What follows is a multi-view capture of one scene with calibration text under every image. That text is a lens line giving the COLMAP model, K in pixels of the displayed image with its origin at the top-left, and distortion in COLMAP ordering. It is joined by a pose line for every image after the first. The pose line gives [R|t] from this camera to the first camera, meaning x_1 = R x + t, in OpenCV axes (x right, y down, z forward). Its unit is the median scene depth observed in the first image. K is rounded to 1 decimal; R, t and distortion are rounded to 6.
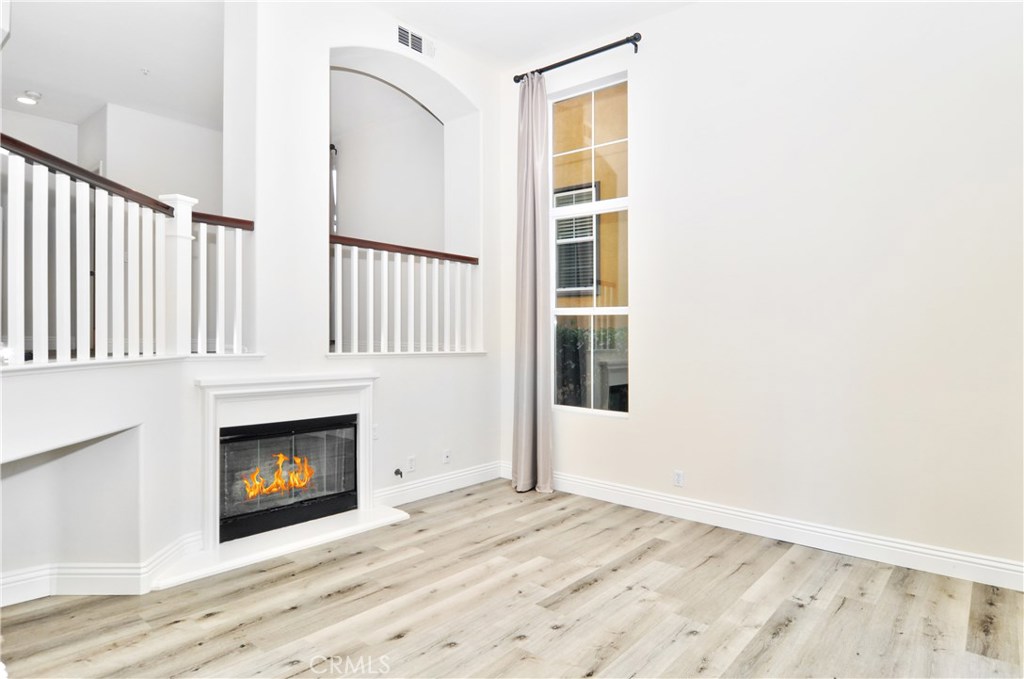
lens RADIAL K [[559.1, 0, 509.2], [0, 559.1, 324.8], [0, 0, 1]] dist [0.001481, -0.015371]
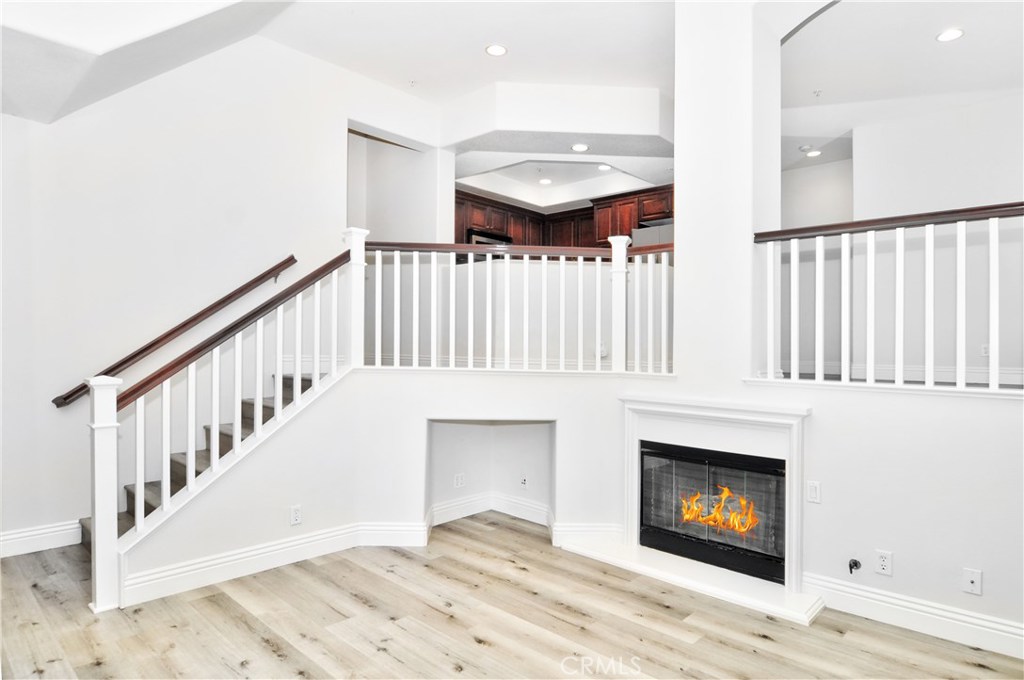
lens RADIAL K [[574.4, 0, 512.4], [0, 574.4, 361.8], [0, 0, 1]] dist [-0.003266, -0.022465]
pose [[-0.015017, 0.003663, -0.999881, 0.625283], [-0.004623, 0.999982, 0.003732, 0.029956], [0.999877, 0.004678, -0.015000, 0.787299]]
